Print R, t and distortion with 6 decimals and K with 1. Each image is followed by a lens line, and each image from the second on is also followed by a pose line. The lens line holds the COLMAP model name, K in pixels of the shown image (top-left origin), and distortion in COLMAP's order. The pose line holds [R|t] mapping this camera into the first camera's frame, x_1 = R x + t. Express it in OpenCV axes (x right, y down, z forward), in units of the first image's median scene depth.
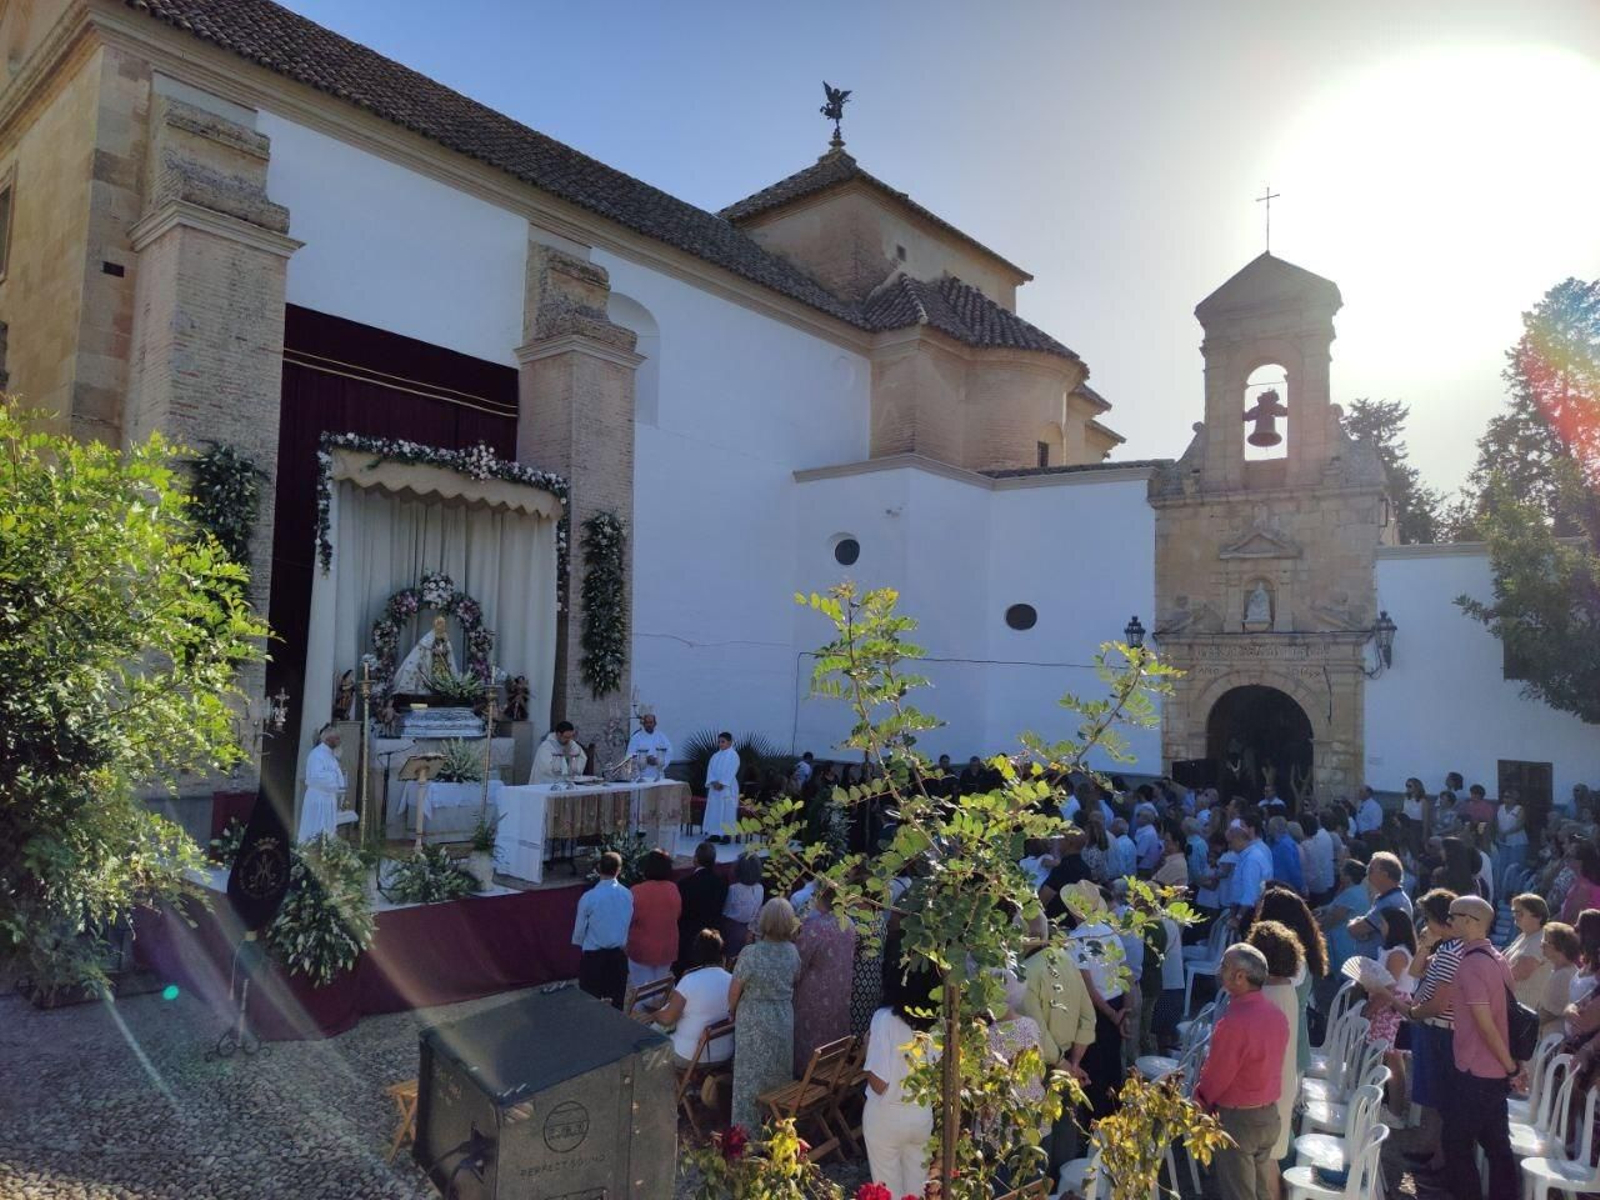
lens RADIAL K [[1091.7, 0, 801.9], [0, 1091.7, 603.1], [0, 0, 1]] dist [0.028072, -0.019729]
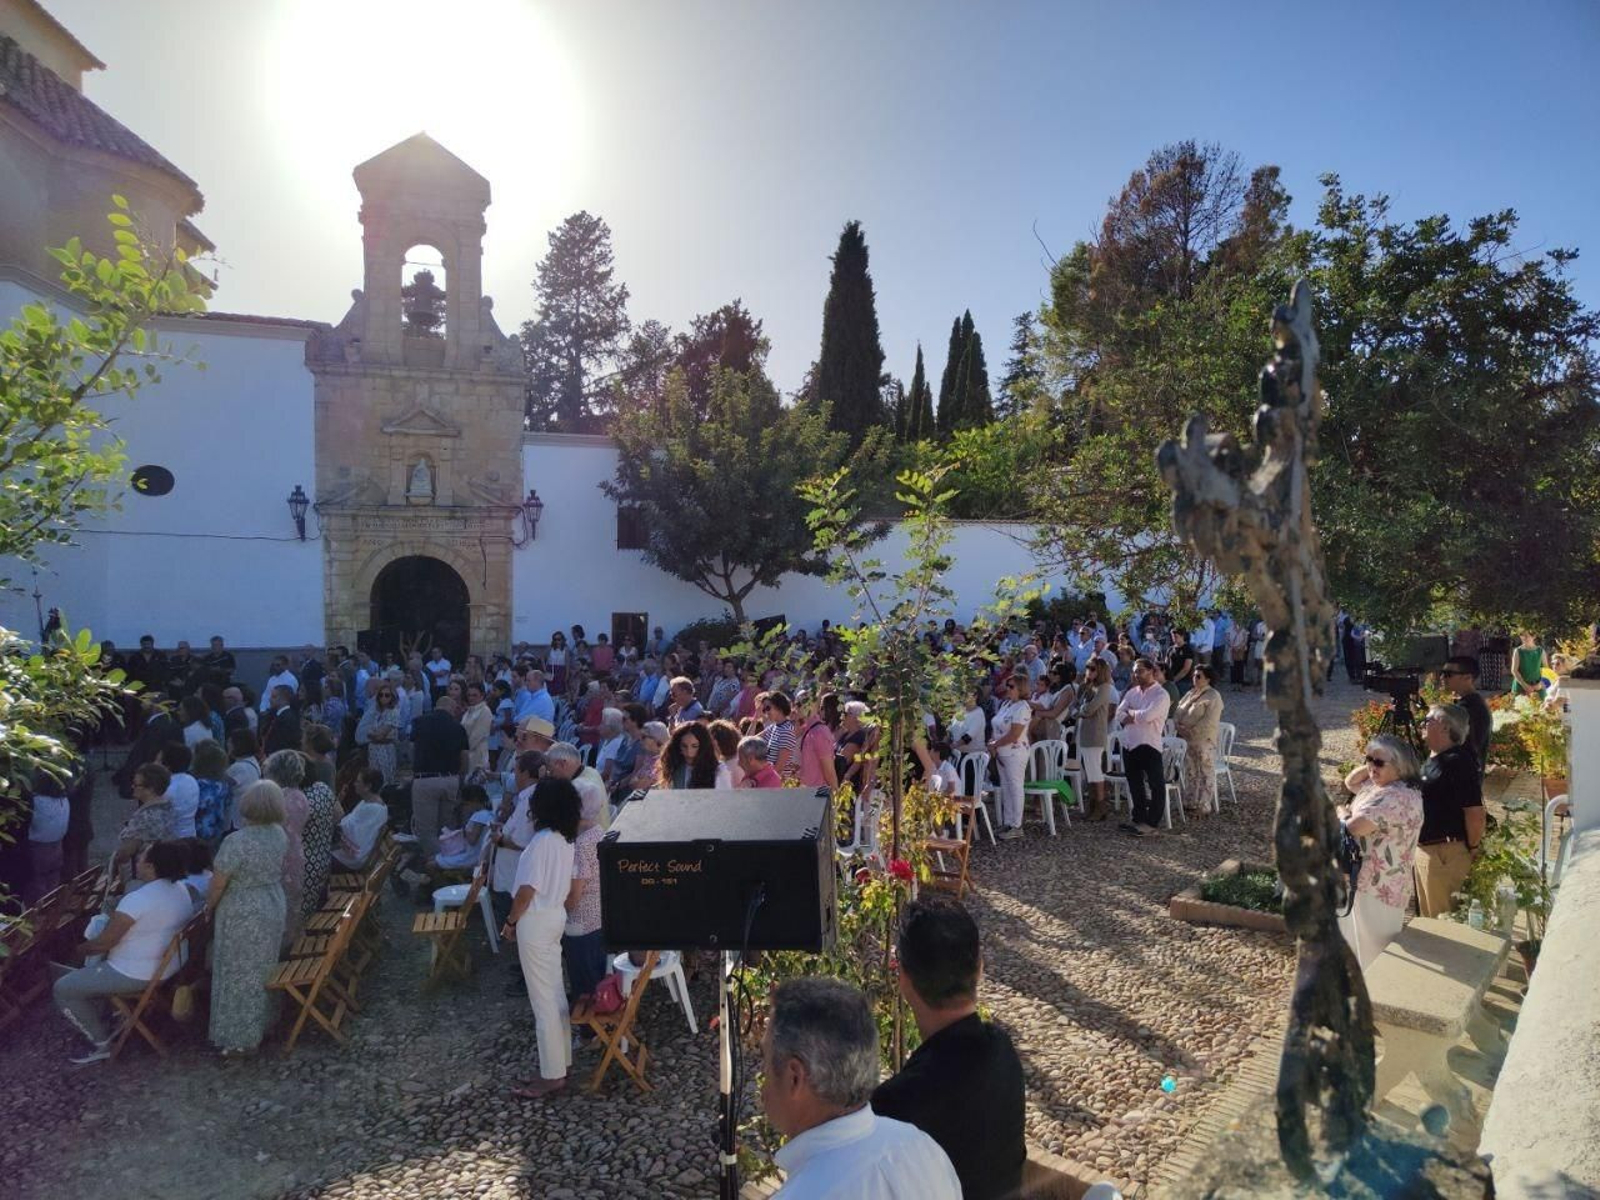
lens RADIAL K [[1091.7, 0, 795.0], [0, 1091.7, 615.7], [0, 0, 1]] dist [0.028072, -0.019729]
pose [[0.652873, -0.052028, 0.755679, -0.144302], [-0.045533, 0.993139, 0.107715, 0.001852], [-0.756098, -0.104732, 0.646024, 0.035147]]
